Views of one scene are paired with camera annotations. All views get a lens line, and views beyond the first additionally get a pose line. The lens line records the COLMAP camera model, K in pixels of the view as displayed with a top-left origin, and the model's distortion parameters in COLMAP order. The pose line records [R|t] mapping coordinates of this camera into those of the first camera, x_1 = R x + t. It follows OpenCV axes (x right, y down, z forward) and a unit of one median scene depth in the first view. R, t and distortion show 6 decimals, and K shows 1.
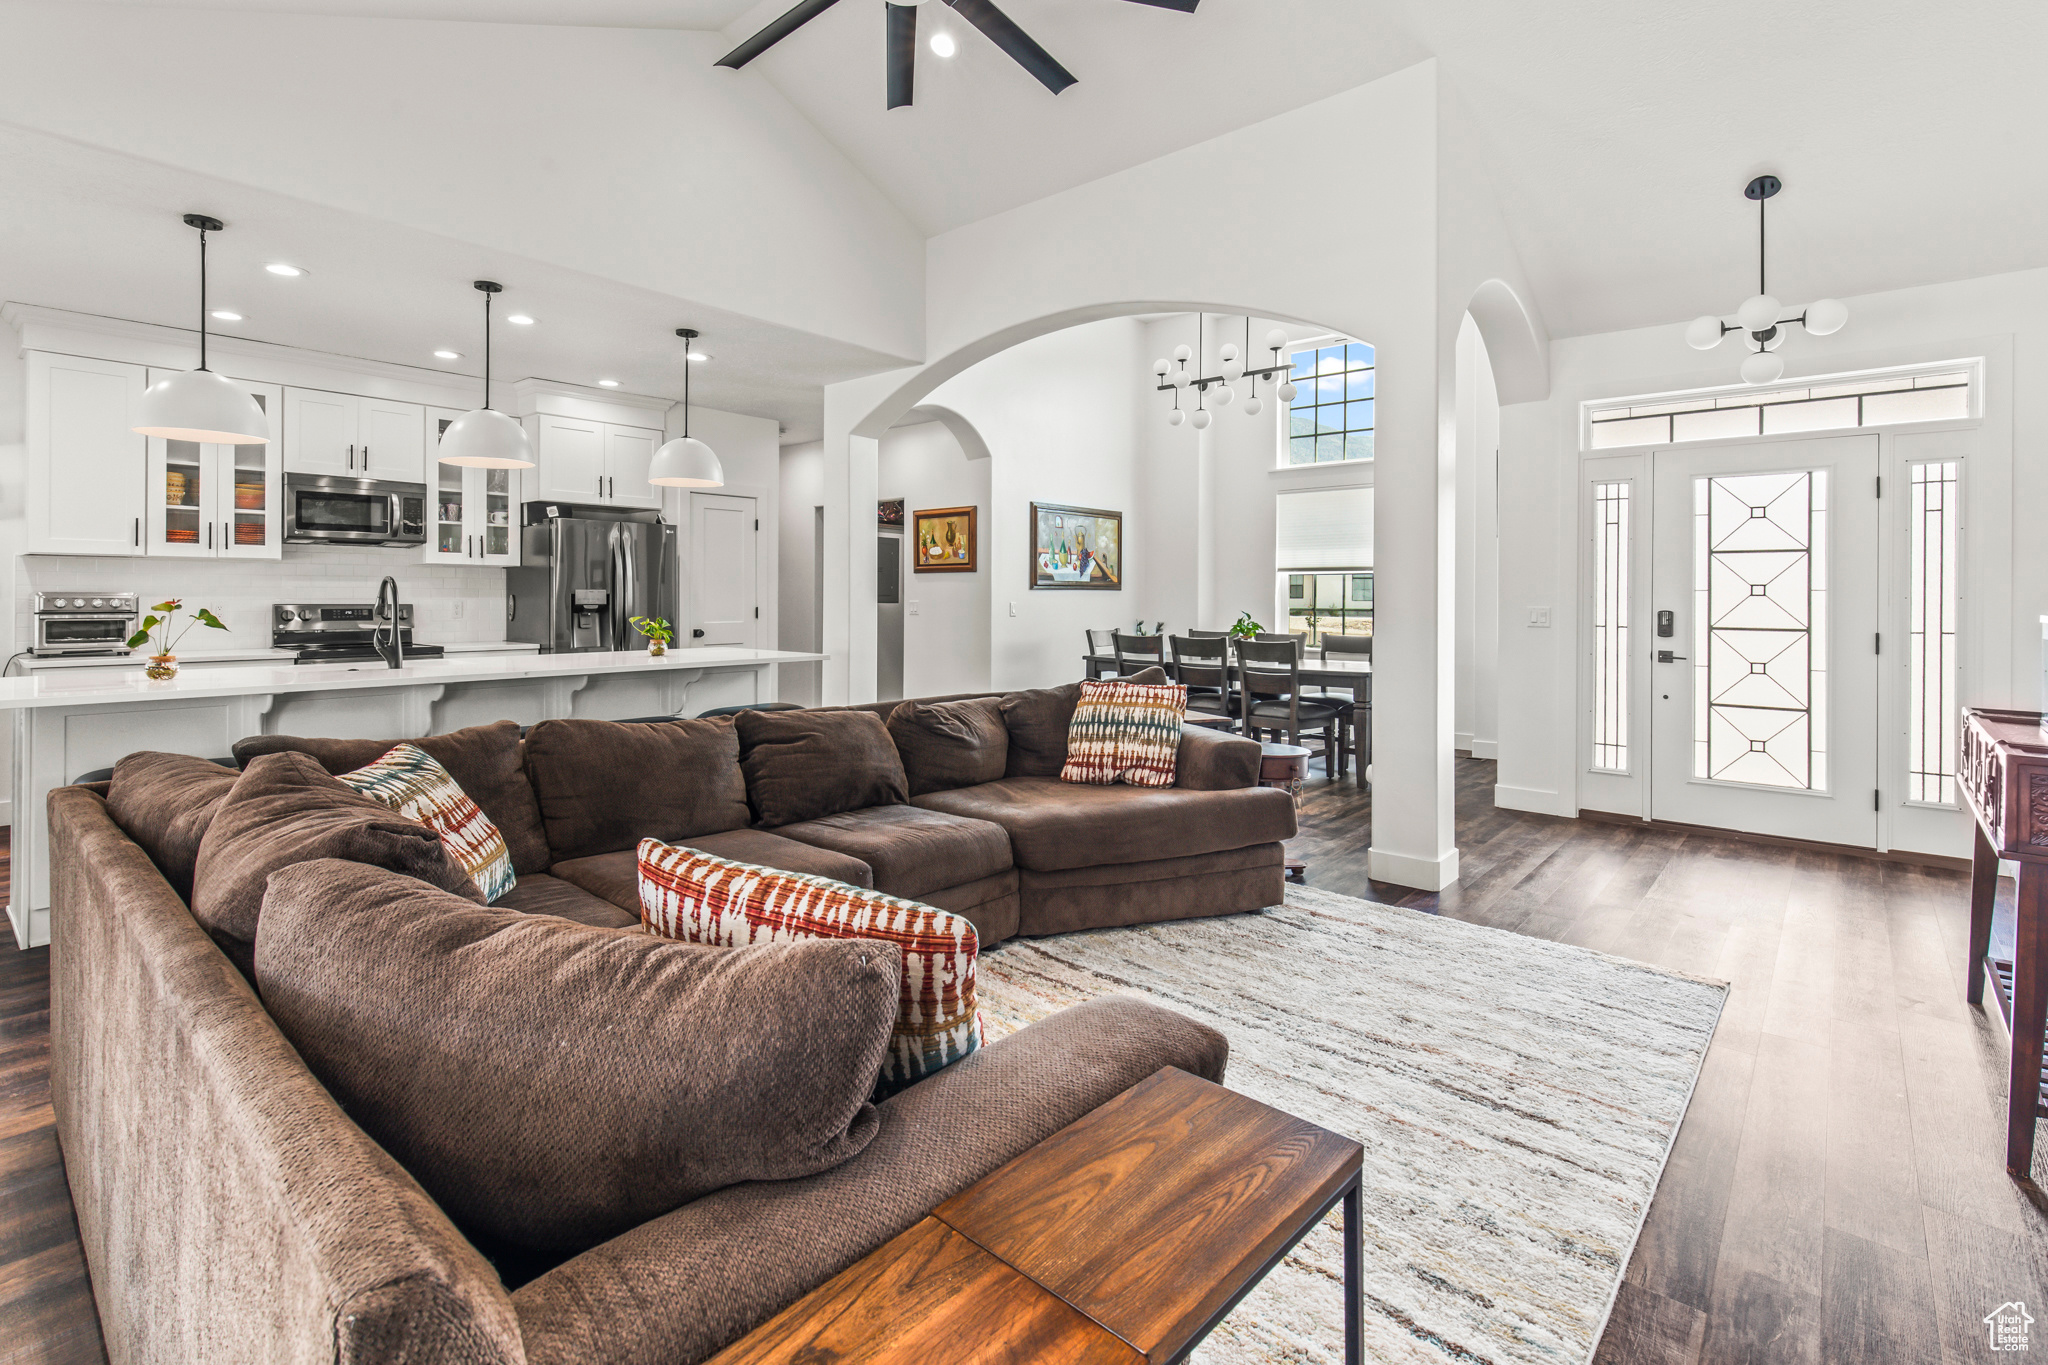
lens RADIAL K [[935.2, 0, 1020.3], [0, 935.2, 597.5], [0, 0, 1]] dist [0.001620, -0.000397]
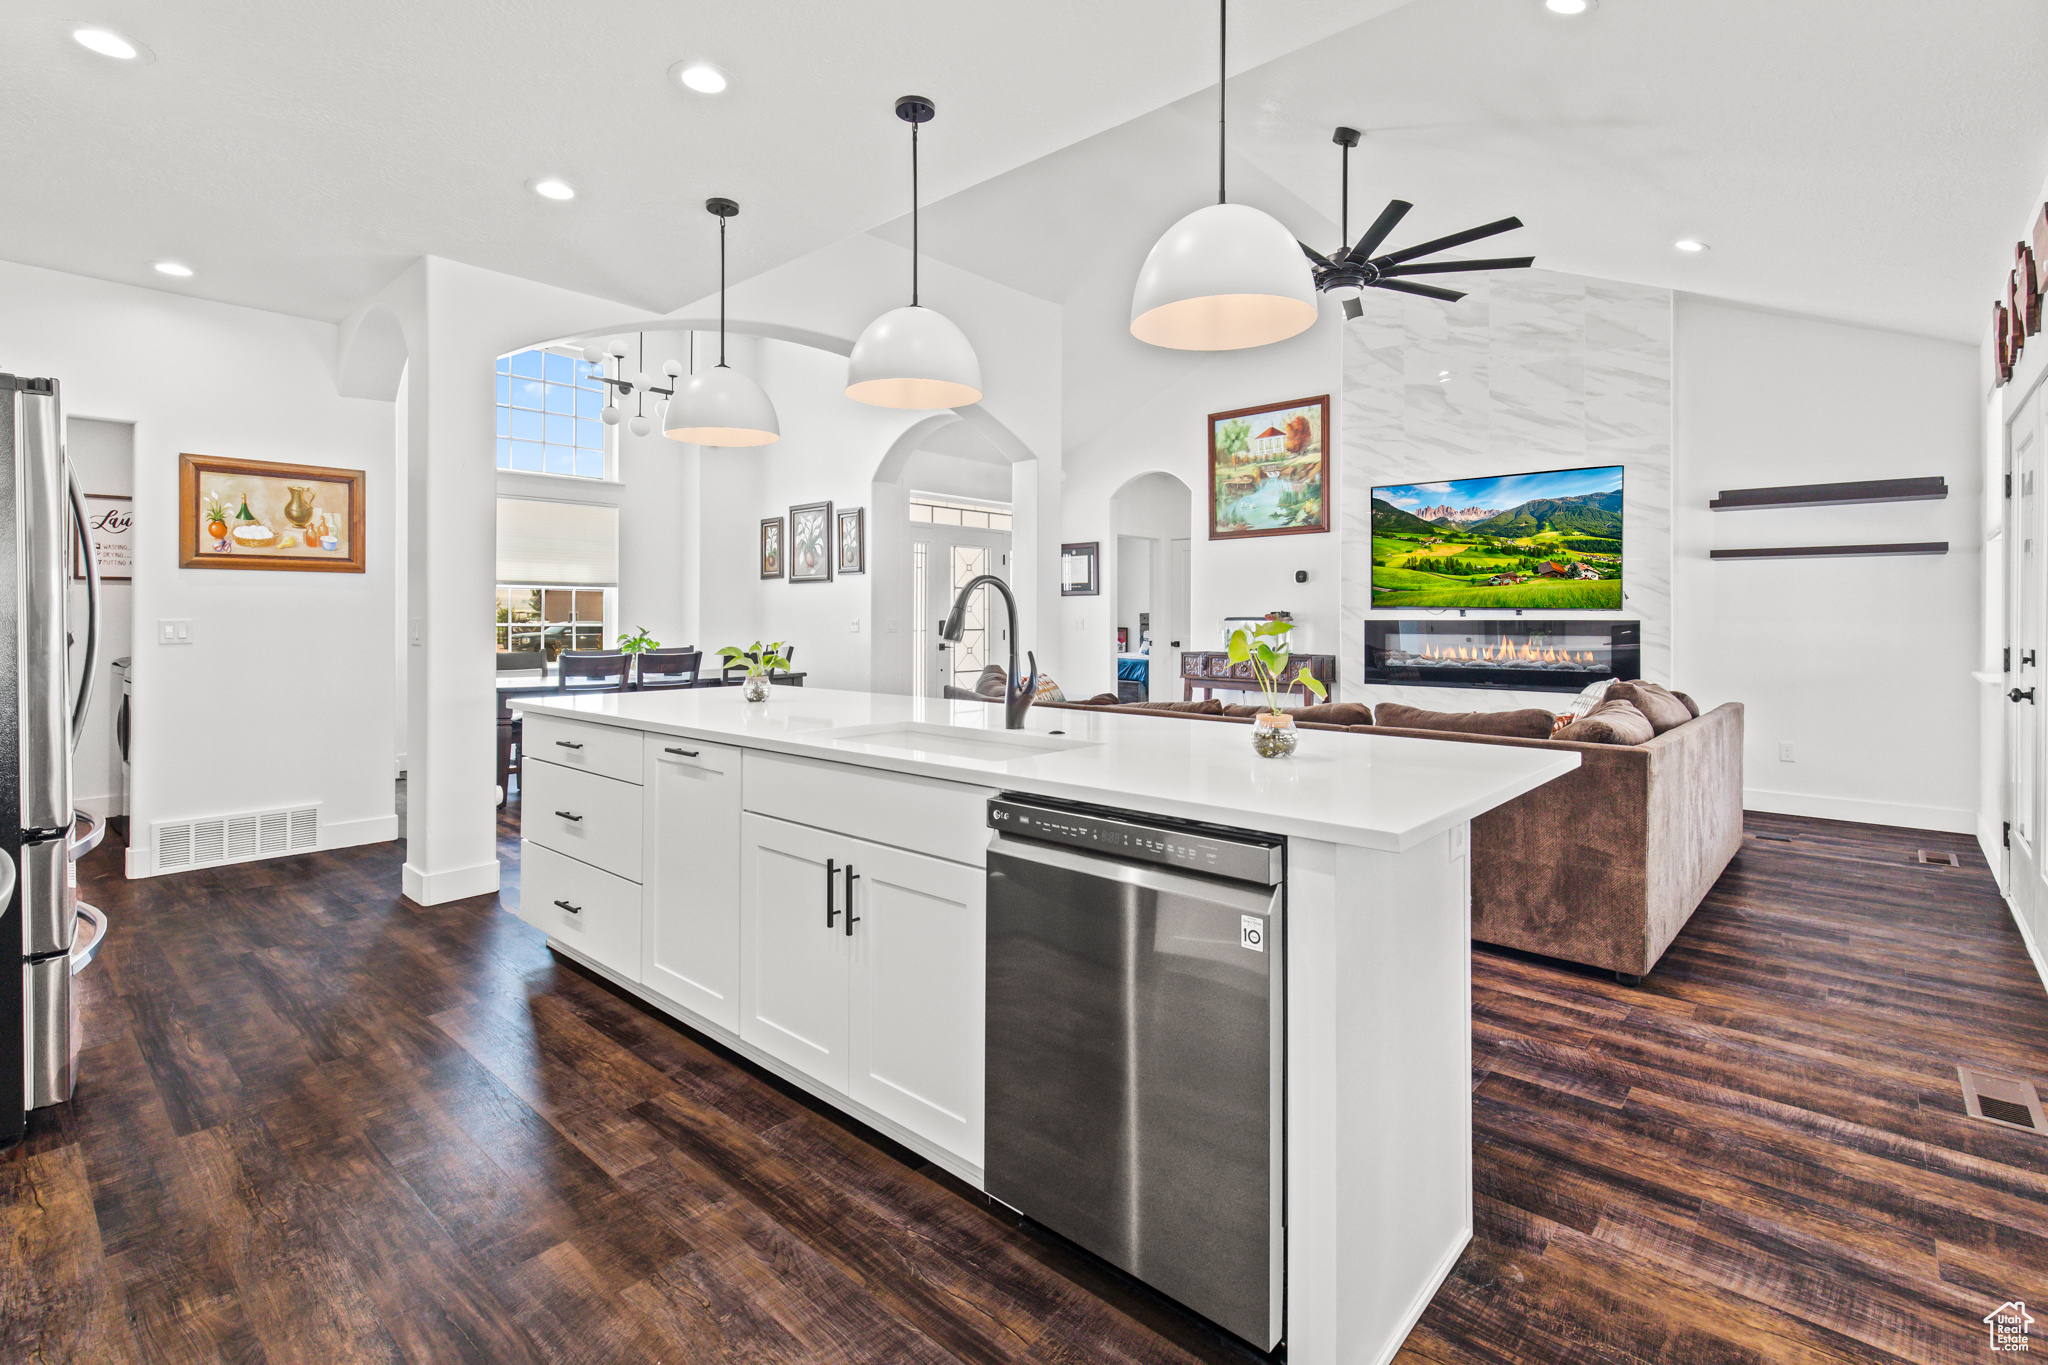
lens RADIAL K [[935.2, 0, 1018.7], [0, 935.2, 628.5], [0, 0, 1]] dist [0.001620, -0.000397]
pose [[0.029436, -0.018435, 0.999397, -0.687228], [0.000192, 0.999830, 0.018437, -0.000517], [-0.999567, -0.000351, 0.029435, 0.522771]]
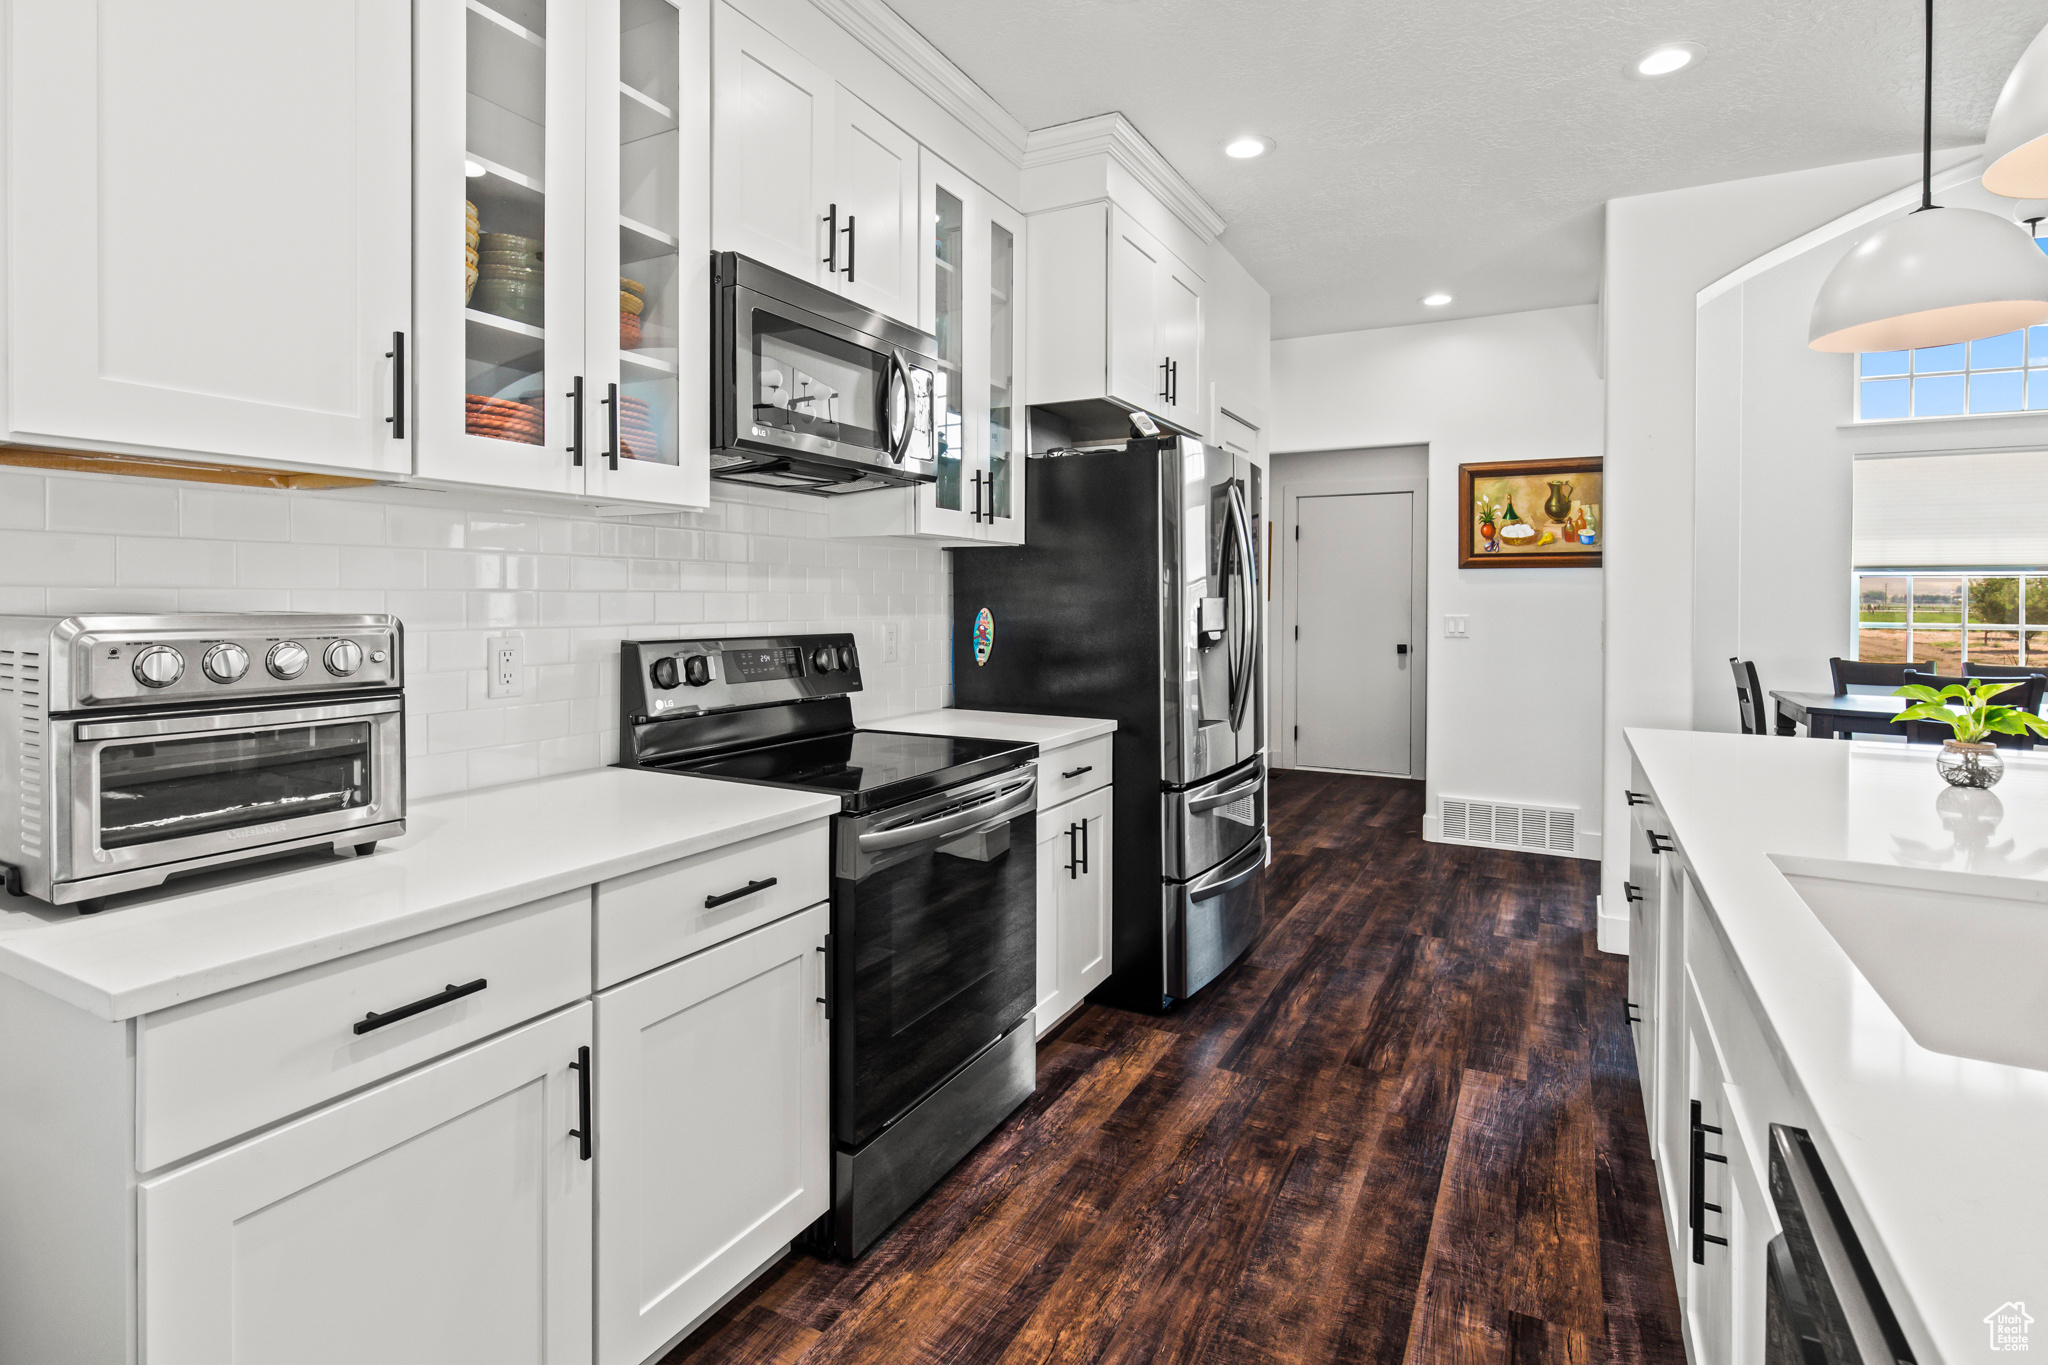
lens RADIAL K [[1006.2, 0, 1035.4], [0, 1006.2, 604.8], [0, 0, 1]] dist [-0.002175, -0.000057]
pose [[0.977424, 0.000147, 0.211289, -0.547743], [-0.001564, 0.999977, 0.006538, -0.006682], [-0.211284, -0.006721, 0.977402, 0.451490]]
